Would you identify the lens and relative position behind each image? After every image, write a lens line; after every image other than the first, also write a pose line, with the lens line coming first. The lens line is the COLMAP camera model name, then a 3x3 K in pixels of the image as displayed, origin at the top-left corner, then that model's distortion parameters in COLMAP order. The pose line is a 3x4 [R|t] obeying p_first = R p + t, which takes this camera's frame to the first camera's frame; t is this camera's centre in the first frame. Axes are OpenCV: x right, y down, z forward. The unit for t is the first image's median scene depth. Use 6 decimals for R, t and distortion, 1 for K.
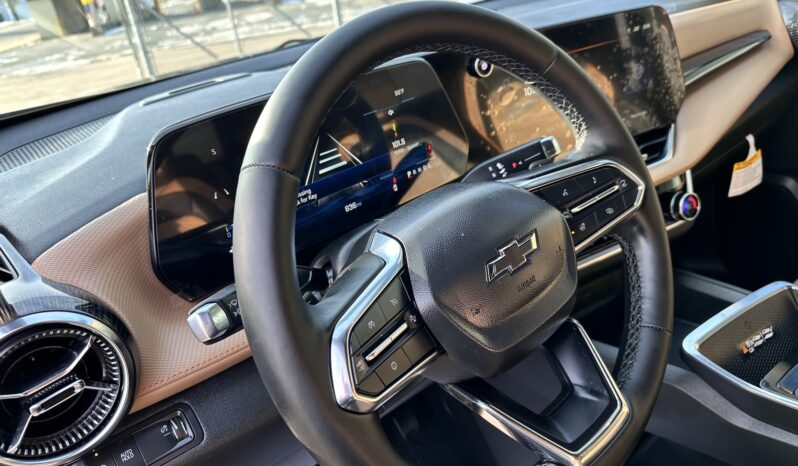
lens RADIAL K [[539.3, 0, 398.4], [0, 539.3, 242.1], [0, 0, 1]] dist [0.080411, -0.112679]
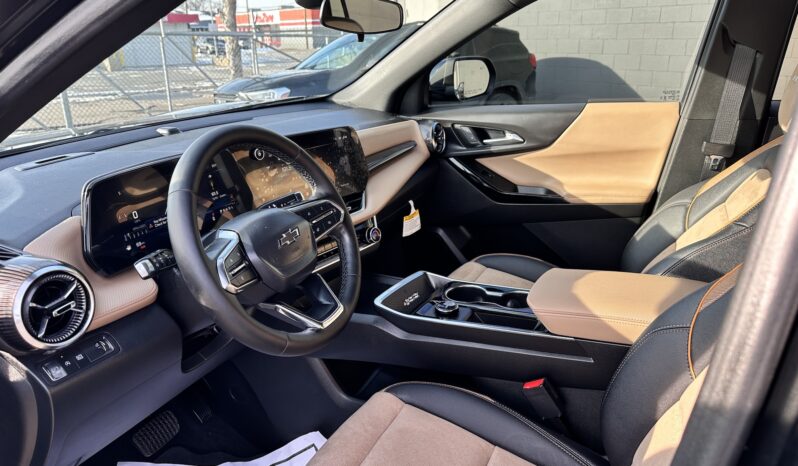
lens RADIAL K [[539.3, 0, 398.4], [0, 539.3, 242.1], [0, 0, 1]] dist [0.080411, -0.112679]
pose [[0.893393, -0.027253, 0.448448, -0.315740], [0.094140, 0.987356, -0.127541, 0.304352], [-0.439302, 0.156161, 0.884663, -0.957913]]
